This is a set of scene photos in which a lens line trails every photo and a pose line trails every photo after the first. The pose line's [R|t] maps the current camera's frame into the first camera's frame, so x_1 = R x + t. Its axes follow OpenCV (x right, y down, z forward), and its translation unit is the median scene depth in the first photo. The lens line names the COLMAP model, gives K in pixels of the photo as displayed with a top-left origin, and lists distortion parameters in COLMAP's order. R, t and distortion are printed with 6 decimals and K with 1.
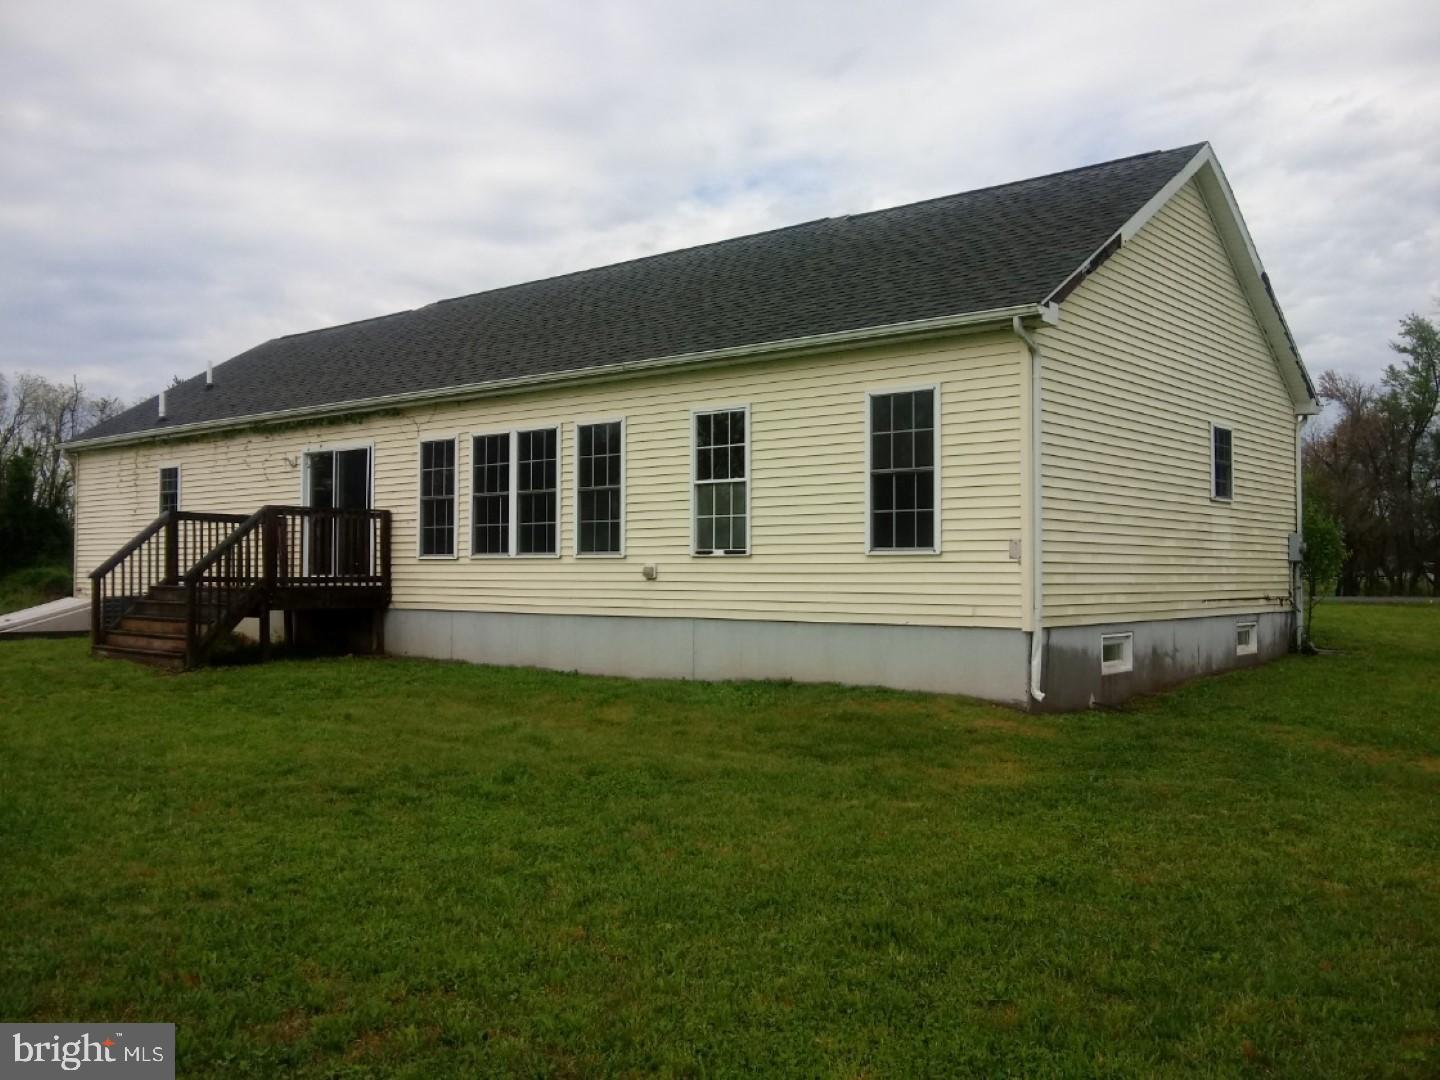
lens RADIAL K [[1296.8, 0, 720.0], [0, 1296.8, 540.0], [0, 0, 1]] dist [0.003478, -0.071987]
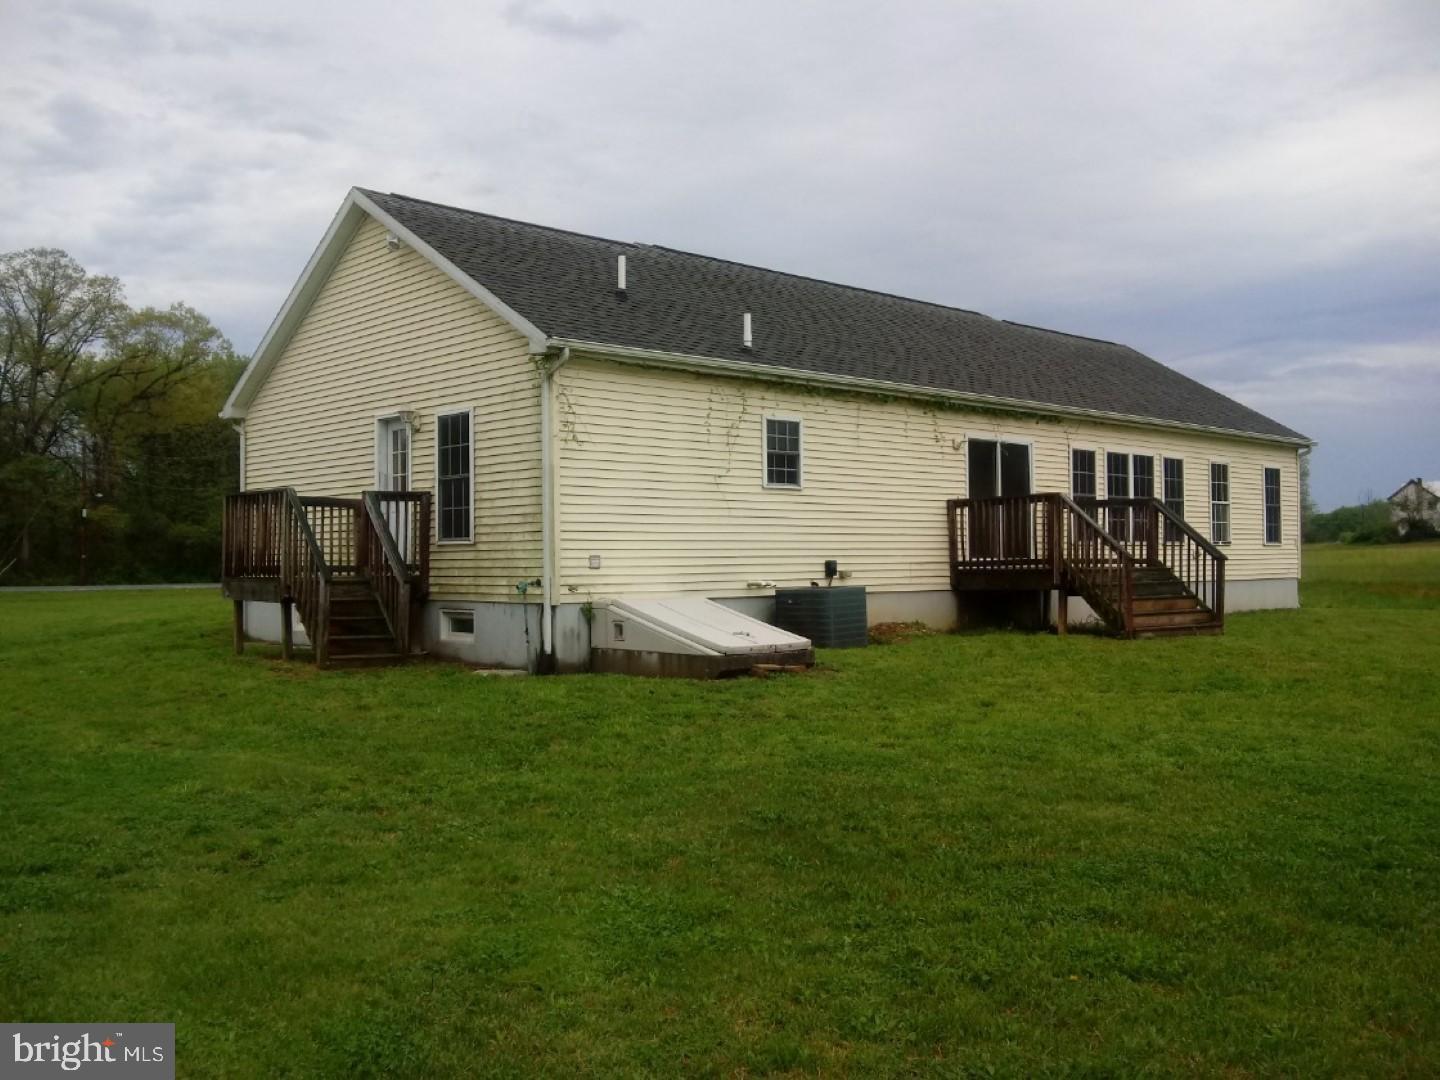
lens RADIAL K [[1296.8, 0, 720.0], [0, 1296.8, 540.0], [0, 0, 1]] dist [0.003478, -0.071987]
pose [[0.129331, 0.019779, 0.991404, -1.587420], [-0.010595, 0.999772, -0.018564, 0.039160], [-0.991545, -0.008103, 0.129511, 1.252547]]
